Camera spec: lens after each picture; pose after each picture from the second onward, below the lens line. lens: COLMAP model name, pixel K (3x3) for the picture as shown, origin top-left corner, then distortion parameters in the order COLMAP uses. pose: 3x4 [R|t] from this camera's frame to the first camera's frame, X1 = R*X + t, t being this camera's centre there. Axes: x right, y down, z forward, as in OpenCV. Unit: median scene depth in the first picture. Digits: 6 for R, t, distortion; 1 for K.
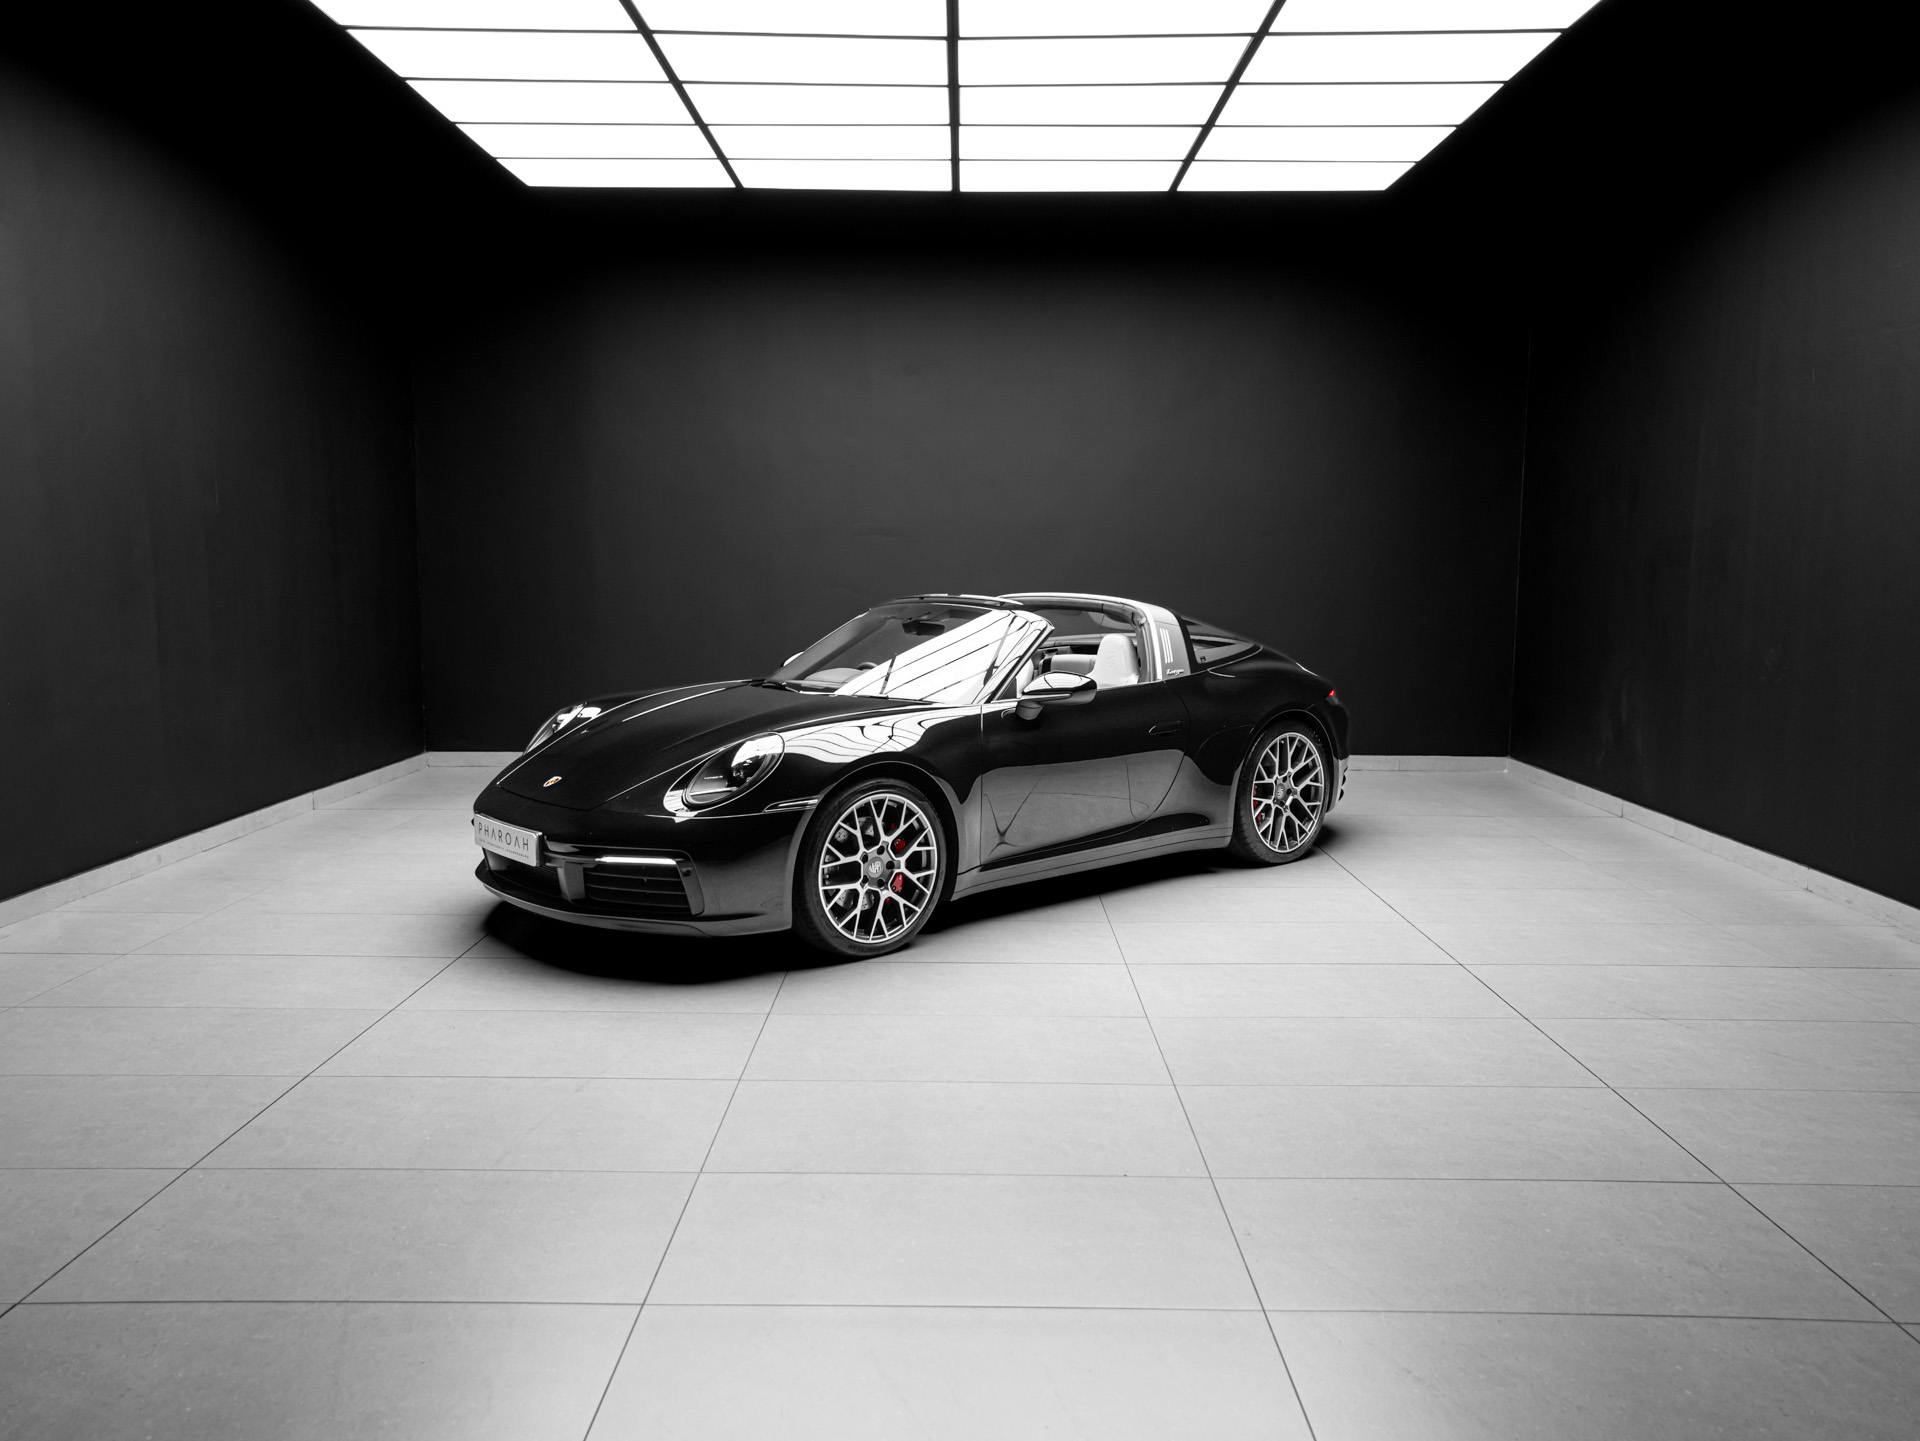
lens RADIAL K [[1435.7, 0, 971.0], [0, 1435.7, 669.0], [0, 0, 1]] dist [-0.012424, 0.016540]
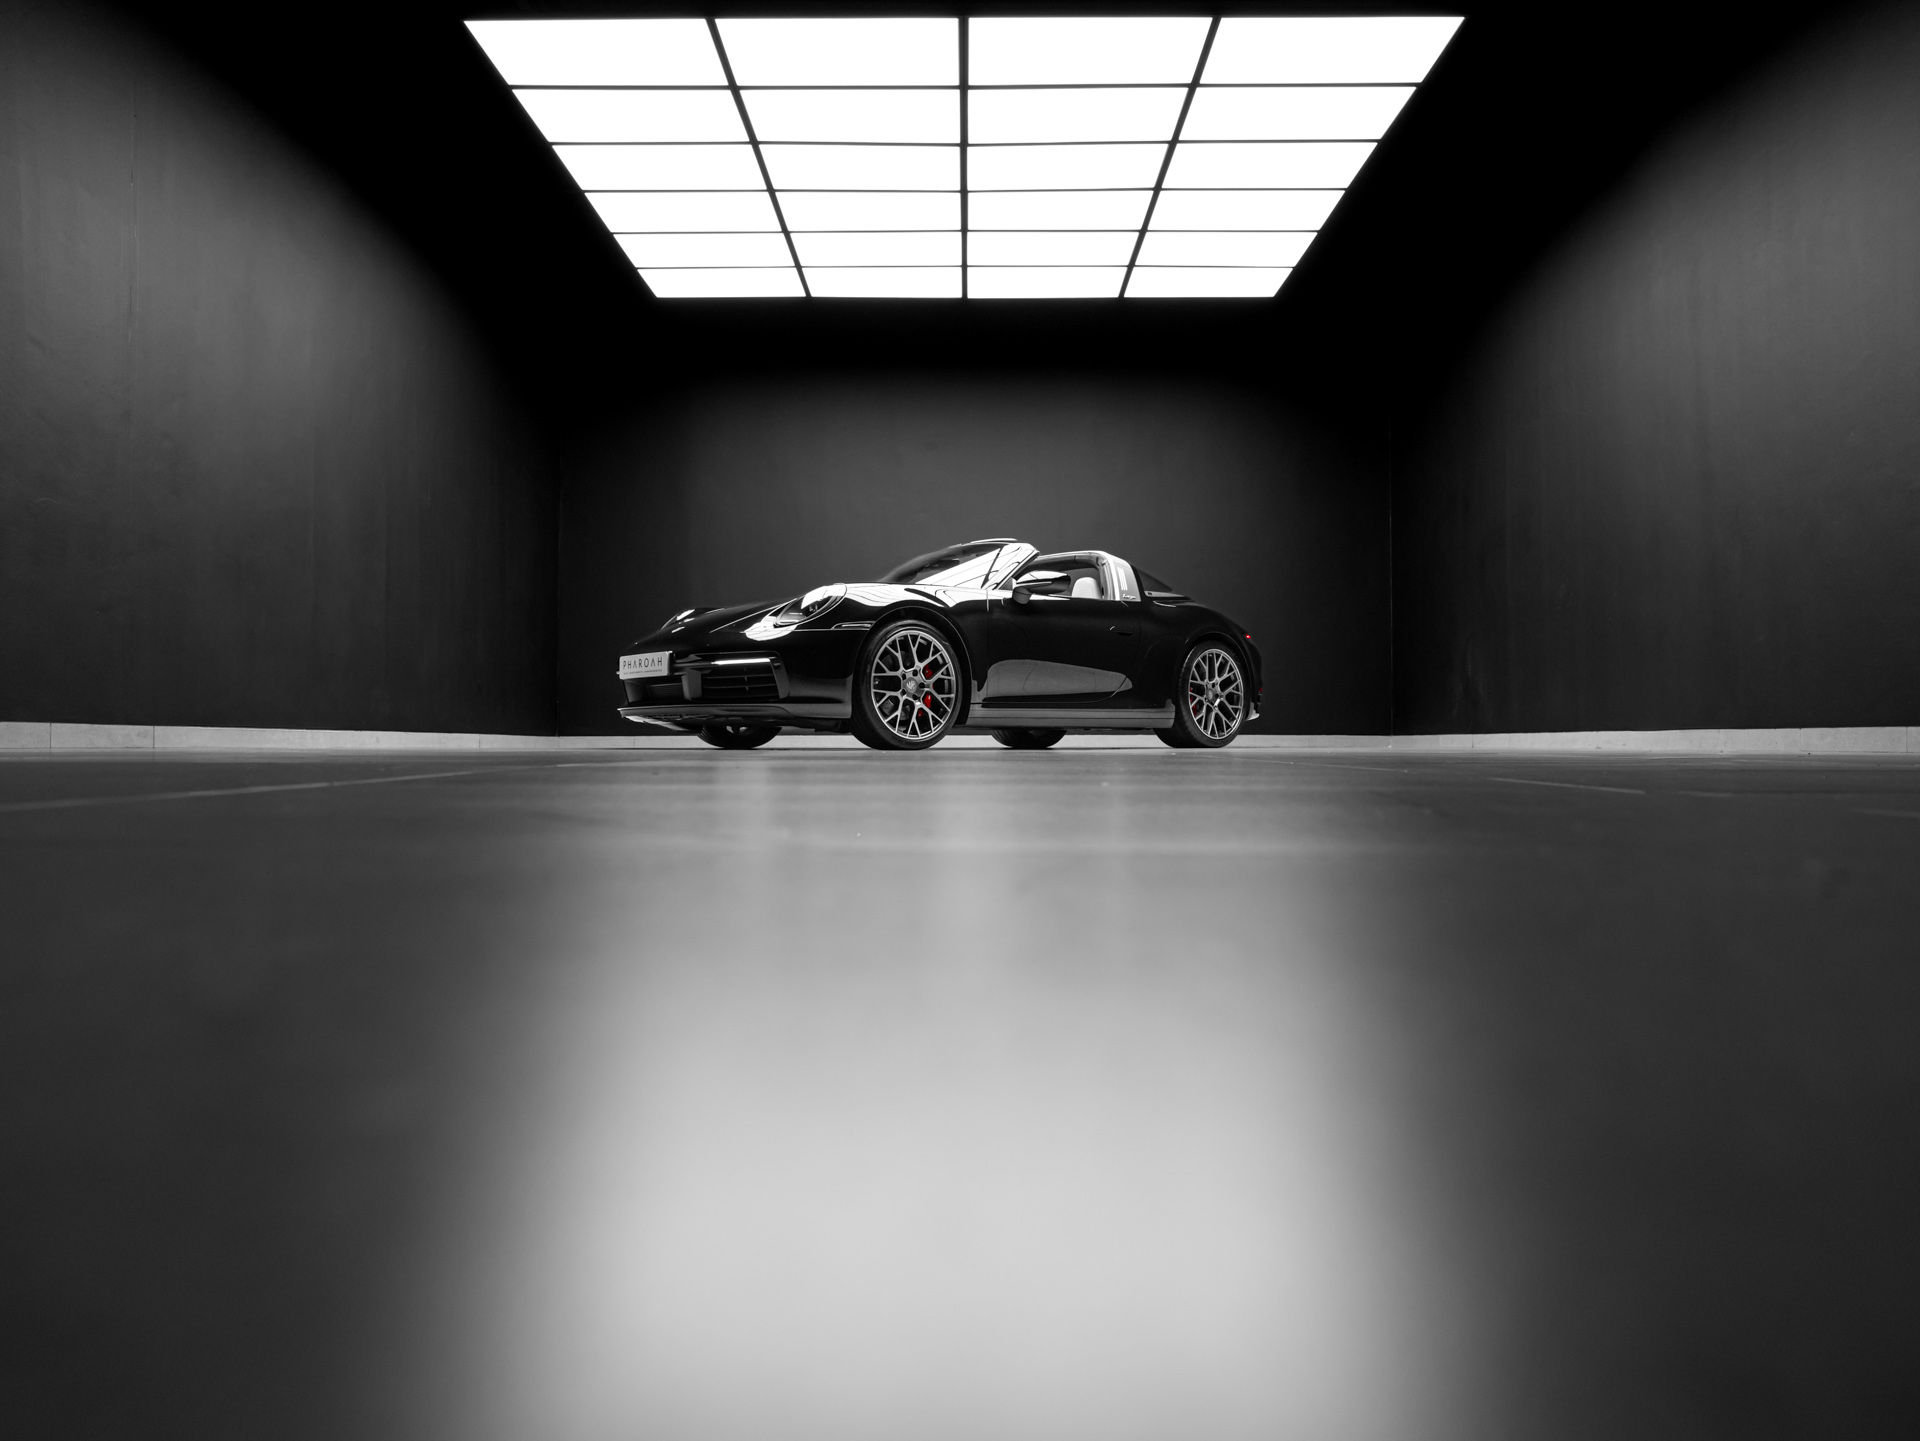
lens RADIAL K [[1187.2, 0, 974.0], [0, 1187.2, 677.1], [0, 0, 1]] dist [-0.047260, 0.000683]
pose [[0.999979, -0.006433, 0.000383, -0.005430], [0.006427, 0.991287, -0.131561, 0.221435], [0.000467, 0.131561, 0.991308, -0.101516]]
